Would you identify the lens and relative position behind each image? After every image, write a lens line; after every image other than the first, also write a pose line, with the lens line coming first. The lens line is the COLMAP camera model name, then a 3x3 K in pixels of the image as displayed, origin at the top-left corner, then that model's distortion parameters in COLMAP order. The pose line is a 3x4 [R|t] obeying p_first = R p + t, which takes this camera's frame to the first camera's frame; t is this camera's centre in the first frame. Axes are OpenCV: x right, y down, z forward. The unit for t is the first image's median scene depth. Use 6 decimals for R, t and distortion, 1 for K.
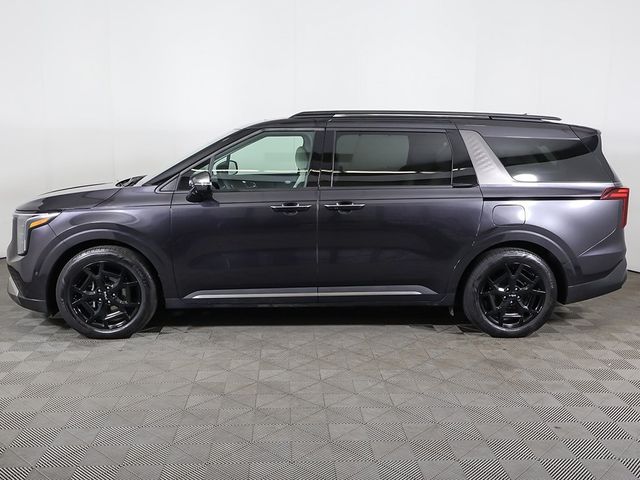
lens RADIAL K [[589.1, 0, 319.5], [0, 589.1, 240.7], [0, 0, 1]] dist [-0.019708, 0.000000]
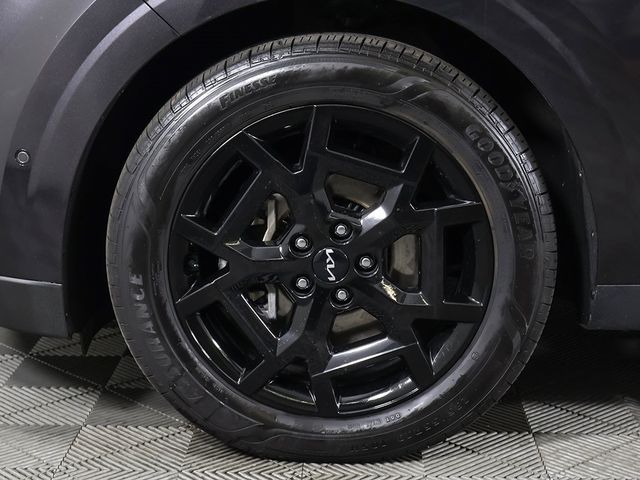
lens RADIAL K [[1124.5, 0, 320.3], [0, 1124.5, 239.5], [0, 0, 1]] dist [-0.004936, 0.000000]
pose [[0.995594, 0.011603, -0.093047, -0.327309], [-0.008196, 0.999285, 0.036915, 0.068329], [0.093409, -0.035989, 0.994977, 0.582008]]
